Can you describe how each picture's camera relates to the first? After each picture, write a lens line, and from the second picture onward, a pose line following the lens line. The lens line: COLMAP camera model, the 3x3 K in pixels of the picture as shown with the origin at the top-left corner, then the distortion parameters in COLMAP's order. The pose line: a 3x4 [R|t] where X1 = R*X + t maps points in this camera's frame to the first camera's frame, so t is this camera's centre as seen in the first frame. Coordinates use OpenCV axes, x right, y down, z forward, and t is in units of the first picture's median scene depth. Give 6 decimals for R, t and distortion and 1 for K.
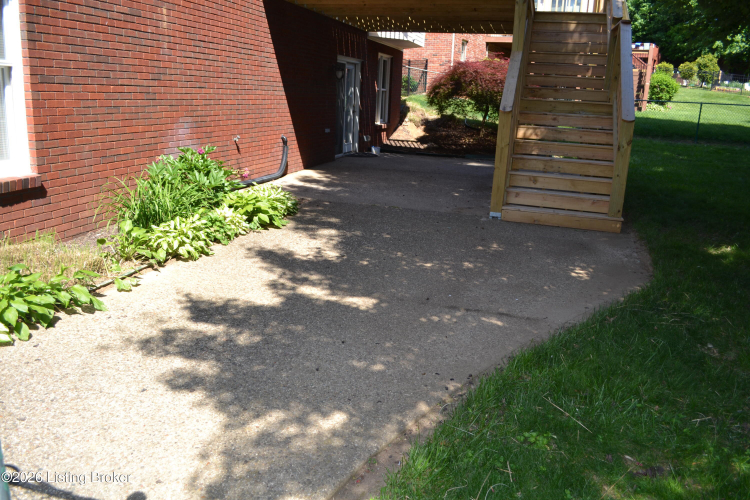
lens RADIAL K [[601.6, 0, 377.6], [0, 601.6, 263.8], [0, 0, 1]] dist [-0.087963, 0.020796]
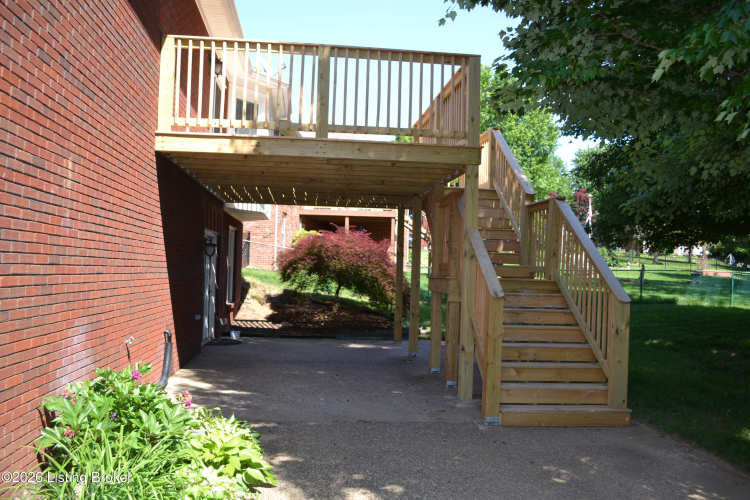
lens RADIAL K [[601.6, 0, 377.6], [0, 601.6, 263.8], [0, 0, 1]] dist [-0.087963, 0.020796]
pose [[0.929630, -0.009194, 0.368379, -0.125416], [0.108622, 0.962107, -0.250103, -0.050739], [-0.352120, 0.272517, 0.895403, 0.134386]]
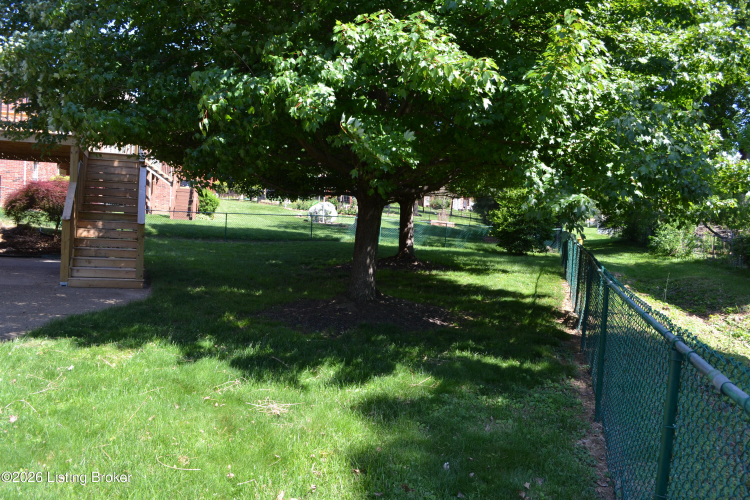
lens RADIAL K [[601.6, 0, 377.6], [0, 601.6, 263.8], [0, 0, 1]] dist [-0.087963, 0.020796]
pose [[0.788246, -0.037140, 0.614239, -0.050532], [0.147794, 0.980386, -0.130383, 0.096039], [-0.597349, 0.193554, 0.778274, -0.355575]]
